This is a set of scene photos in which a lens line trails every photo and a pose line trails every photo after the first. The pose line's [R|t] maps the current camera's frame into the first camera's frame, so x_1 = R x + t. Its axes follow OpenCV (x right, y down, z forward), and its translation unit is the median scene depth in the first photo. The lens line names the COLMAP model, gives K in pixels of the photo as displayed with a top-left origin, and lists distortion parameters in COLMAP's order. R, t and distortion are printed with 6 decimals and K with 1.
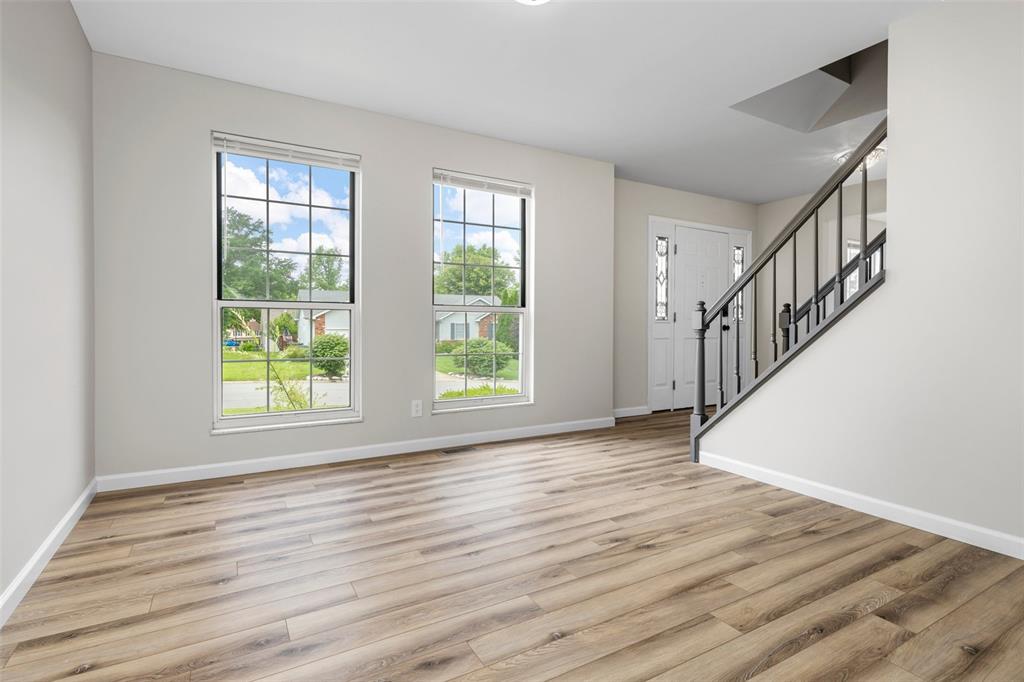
lens RADIAL K [[499.0, 0, 506.4], [0, 499.0, 322.1], [0, 0, 1]] dist [-0.001330, -0.000357]
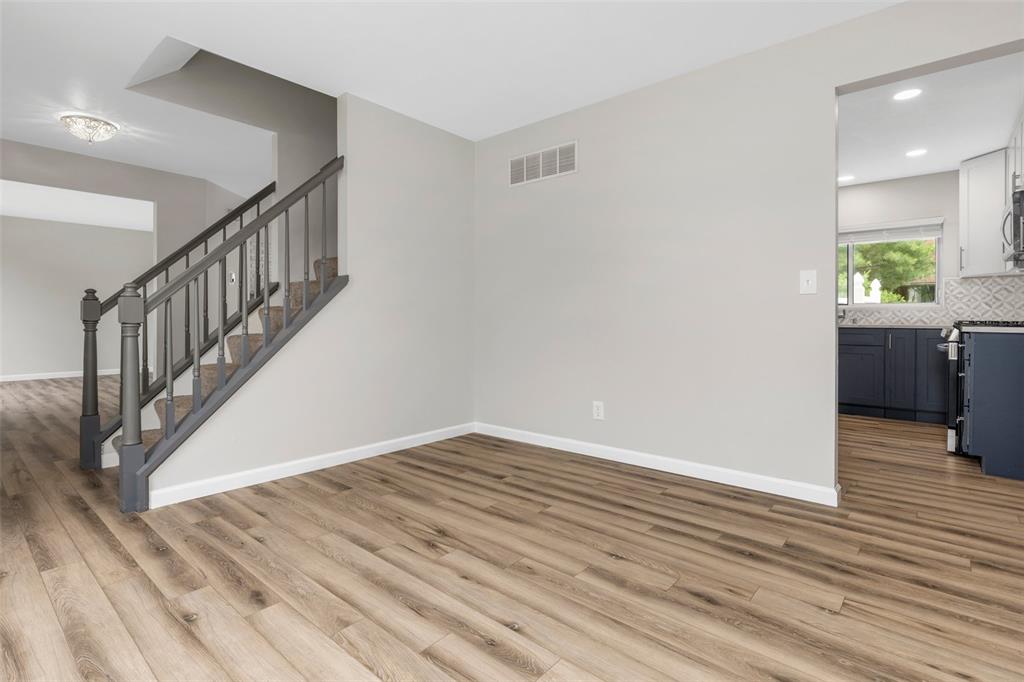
lens RADIAL K [[499.0, 0, 506.4], [0, 499.0, 322.1], [0, 0, 1]] dist [-0.001330, -0.000357]
pose [[-0.328864, -0.012490, 0.944295, -0.700657], [-0.006361, 0.999919, 0.011010, 0.004285], [-0.944356, -0.002386, -0.328917, 1.164532]]
